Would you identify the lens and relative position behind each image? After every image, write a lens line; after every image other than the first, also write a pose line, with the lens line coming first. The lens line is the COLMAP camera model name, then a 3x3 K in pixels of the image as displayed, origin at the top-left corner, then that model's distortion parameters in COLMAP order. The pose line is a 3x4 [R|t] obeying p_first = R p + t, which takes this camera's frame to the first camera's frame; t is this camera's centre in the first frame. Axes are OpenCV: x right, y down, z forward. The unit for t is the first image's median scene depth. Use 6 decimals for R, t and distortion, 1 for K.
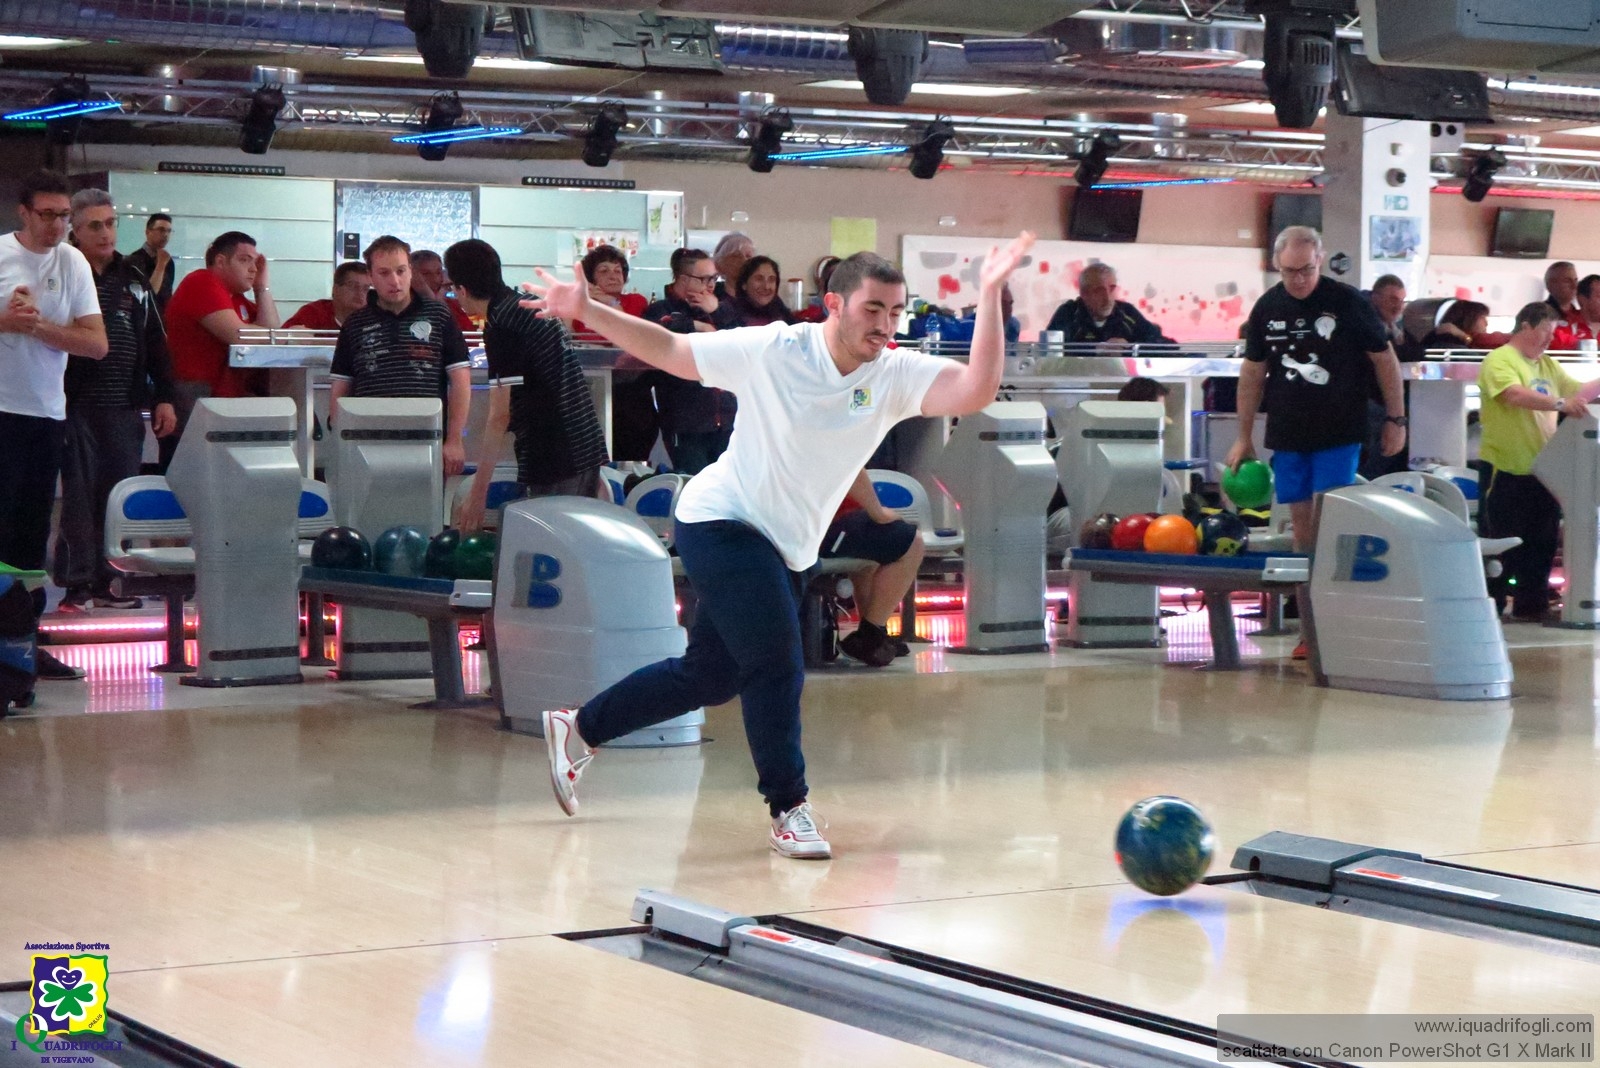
lens RADIAL K [[3518.4, 0, 798.1], [0, 3518.4, 531.8], [0, 0, 1]] dist [0.007640, 0.000000]
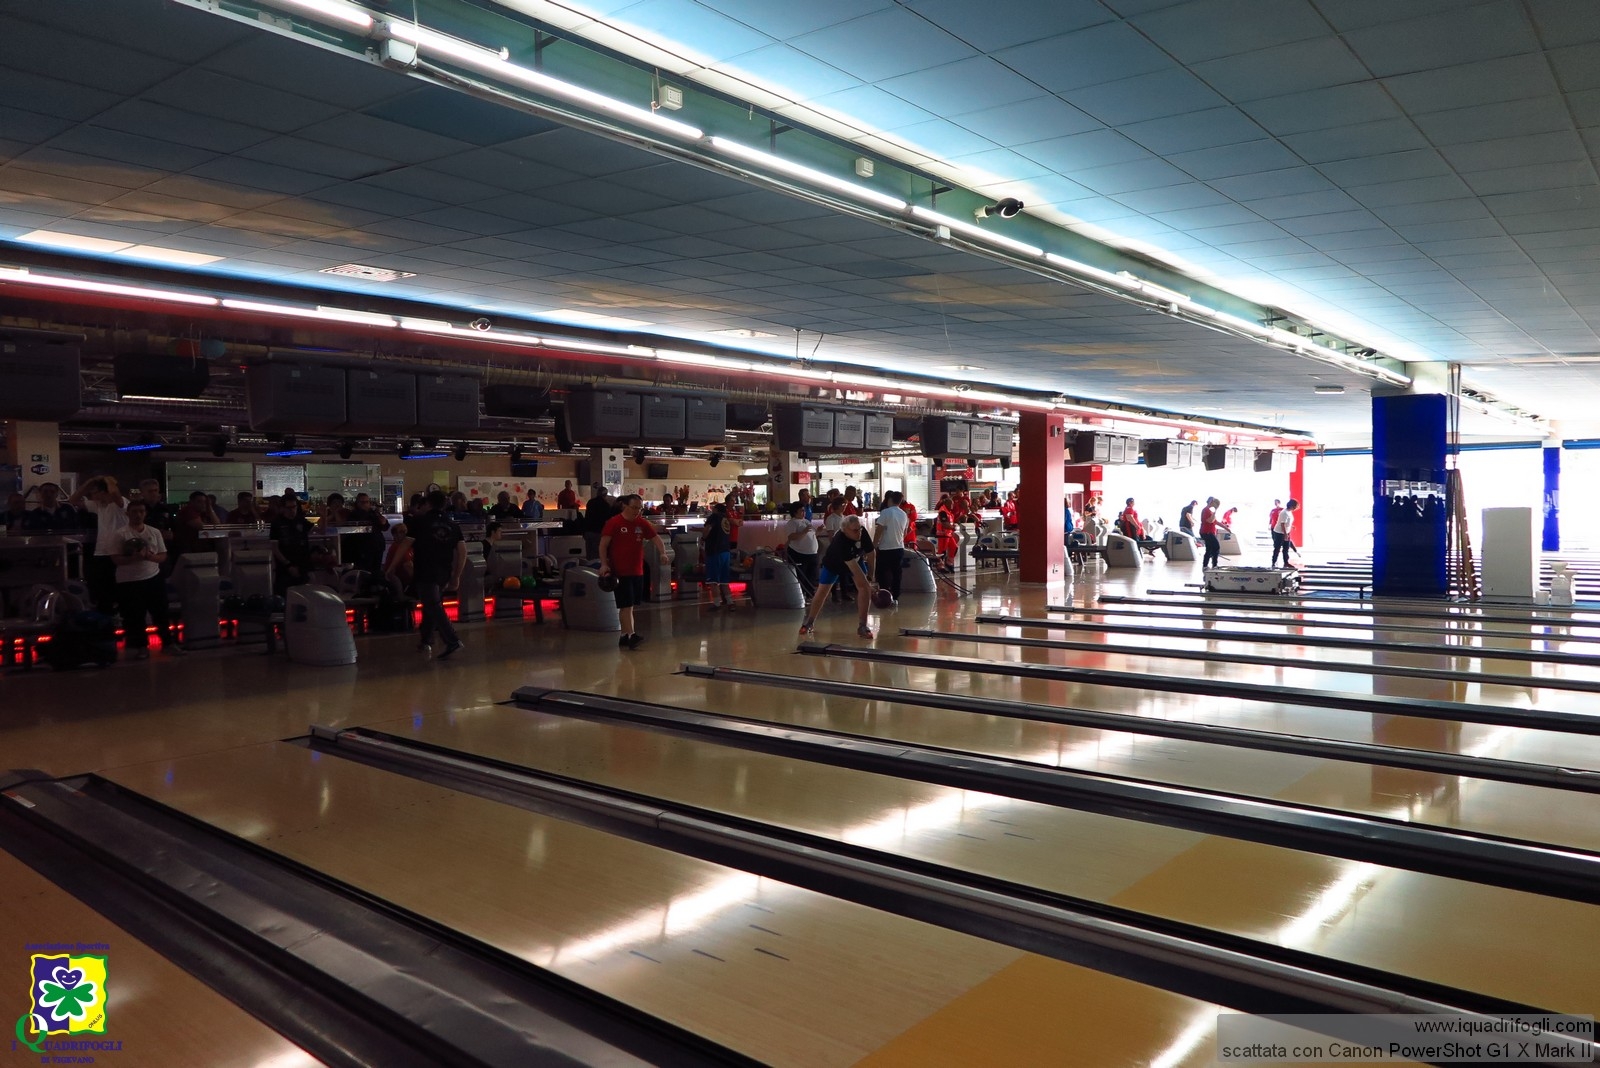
lens RADIAL K [[1124.1, 0, 792.4], [0, 1124.1, 525.5], [0, 0, 1]] dist [-0.002908, 0.012730]
pose [[0.955540, -0.029166, 0.293416, 0.038551], [0.036819, 0.999110, -0.020591, -0.019614], [-0.292554, 0.030479, 0.955763, -0.052025]]
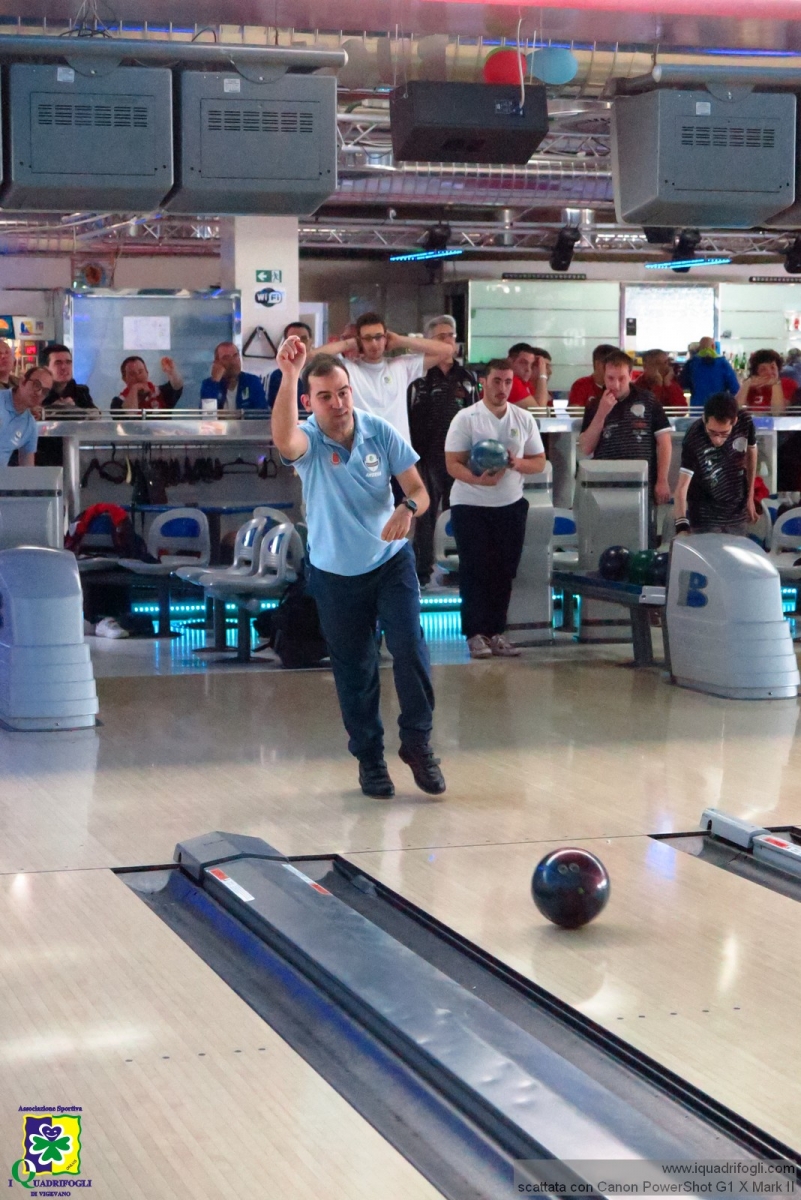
lens RADIAL K [[2488.3, 0, 354.3], [0, 2488.3, 566.4], [0, 0, 1]] dist [-0.012383, 0.000000]
pose [[0.967748, 0.012367, -0.251615, 0.041670], [-0.004791, 0.999517, 0.030699, -0.021189], [0.251874, -0.028504, 0.967340, -0.067934]]
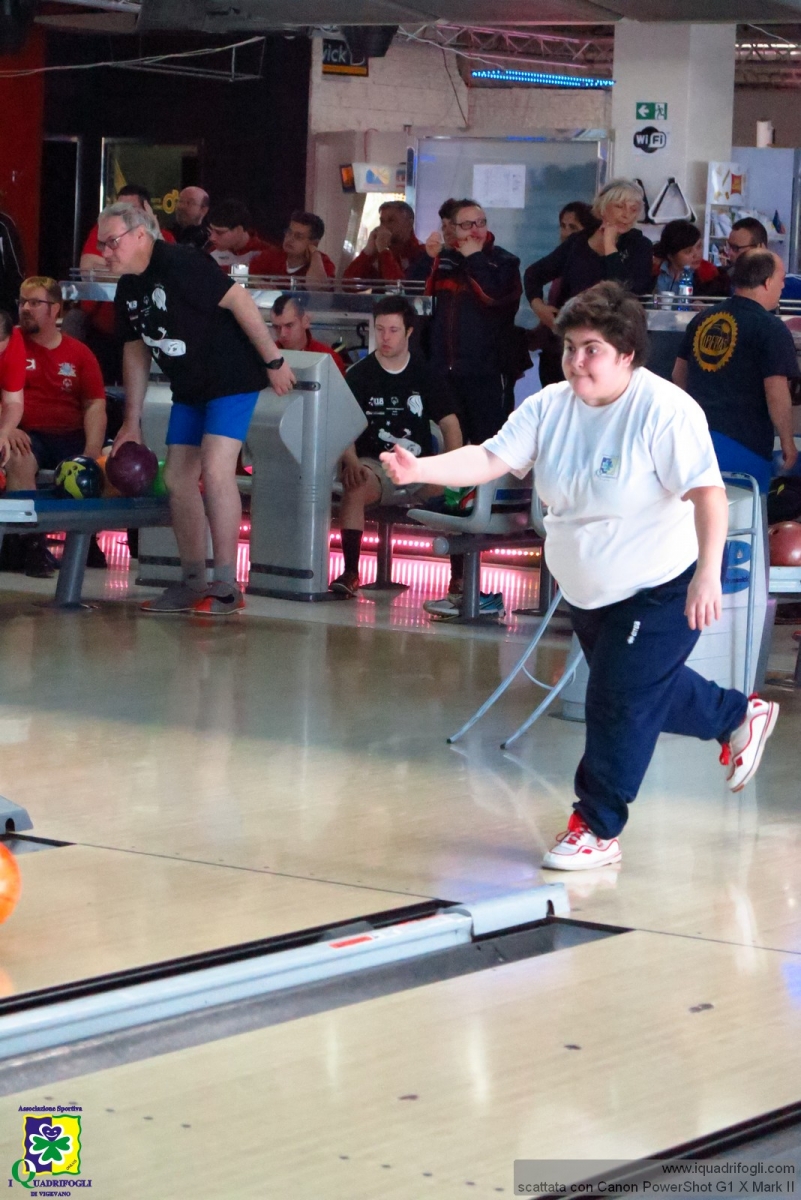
lens RADIAL K [[3626.3, 0, 402.8], [0, 3626.3, 639.2], [0, 0, 1]] dist [0.010580, 0.000000]
pose [[0.407429, 0.104996, -0.907181, 0.840040], [-0.070131, 0.994033, 0.083551, -0.039469], [0.910540, 0.029581, 0.412361, 0.478339]]
